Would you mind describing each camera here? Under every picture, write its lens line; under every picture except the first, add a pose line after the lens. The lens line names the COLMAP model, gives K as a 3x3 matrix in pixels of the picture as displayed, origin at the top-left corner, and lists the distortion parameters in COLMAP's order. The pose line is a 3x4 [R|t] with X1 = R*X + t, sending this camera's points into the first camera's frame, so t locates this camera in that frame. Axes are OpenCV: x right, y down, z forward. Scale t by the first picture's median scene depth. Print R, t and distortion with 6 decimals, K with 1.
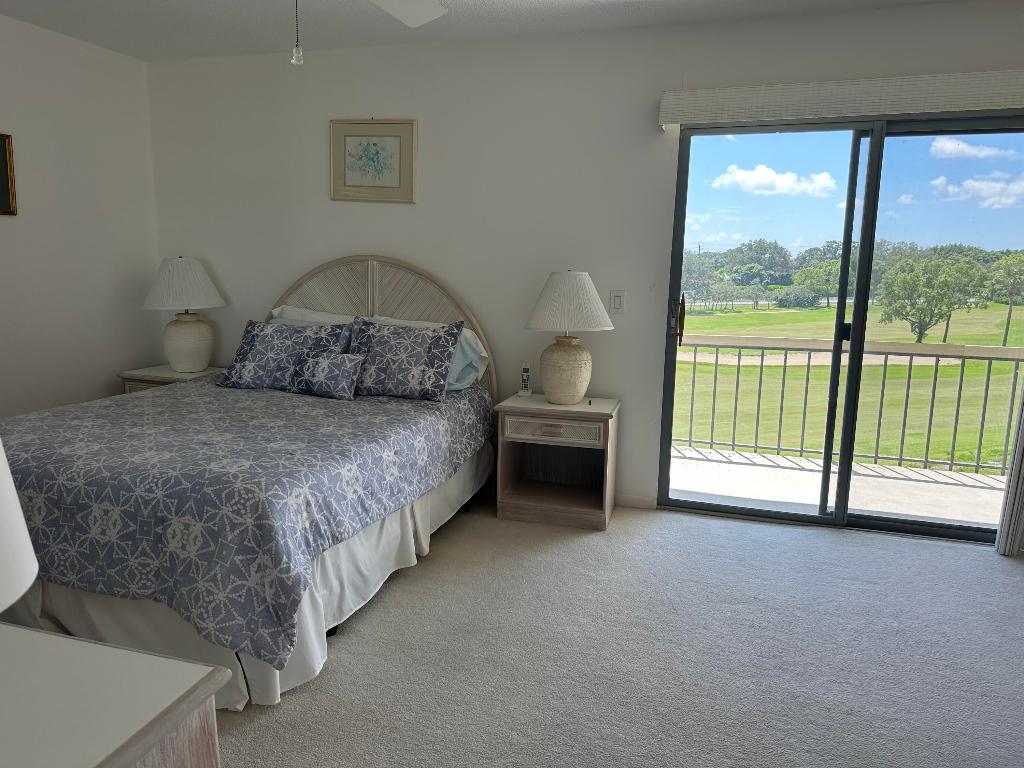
lens RADIAL K [[710.6, 0, 518.2], [0, 710.6, 382.9], [0, 0, 1]] dist [0.011942, -0.012940]
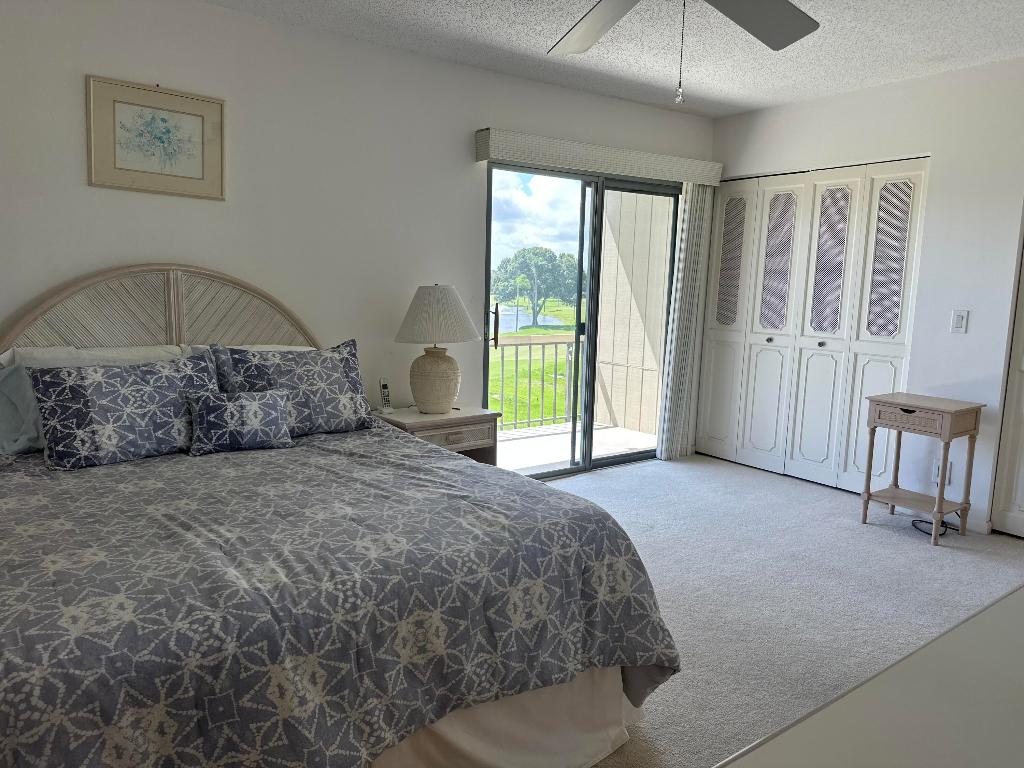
lens RADIAL K [[710.6, 0, 517.9], [0, 710.6, 381.5], [0, 0, 1]] dist [0.011942, -0.012940]
pose [[0.587774, -0.117786, 0.800405, -0.709137], [0.123939, 0.990776, 0.054786, -0.059746], [-0.799476, 0.067000, 0.596950, 0.295455]]
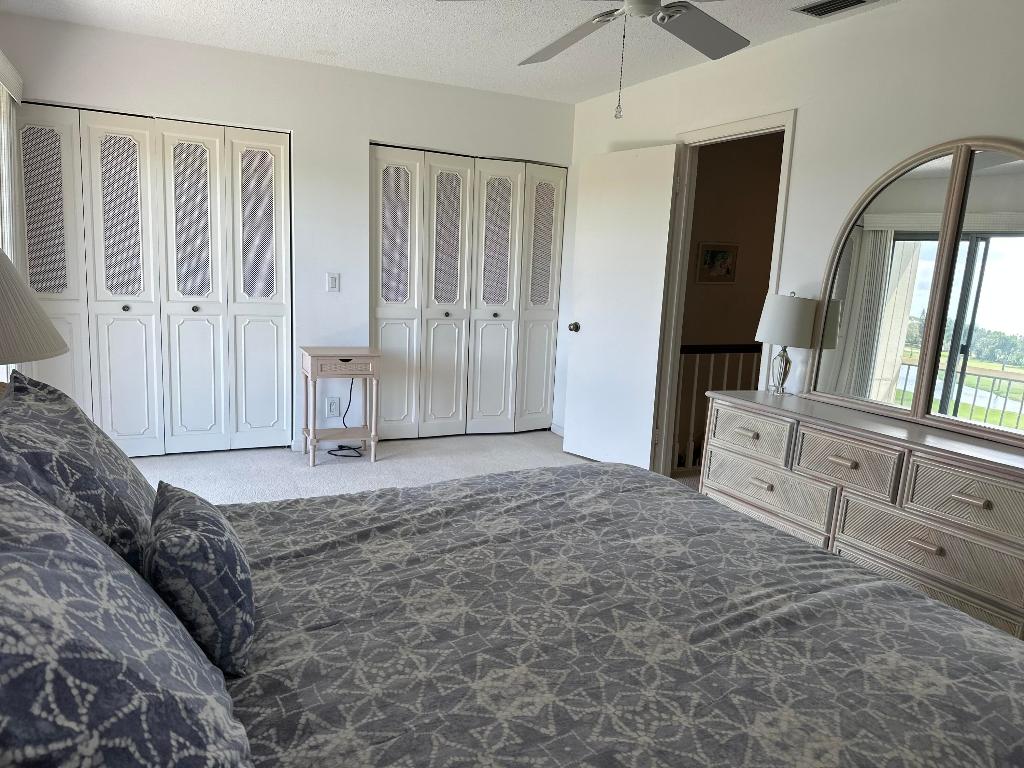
lens RADIAL K [[710.6, 0, 508.1], [0, 710.6, 388.5], [0, 0, 1]] dist [0.011942, -0.012940]
pose [[-0.692073, -0.172549, 0.700900, -0.582324], [0.059349, 0.954119, 0.293488, -0.229621], [-0.719383, 0.244713, -0.650080, 1.327112]]
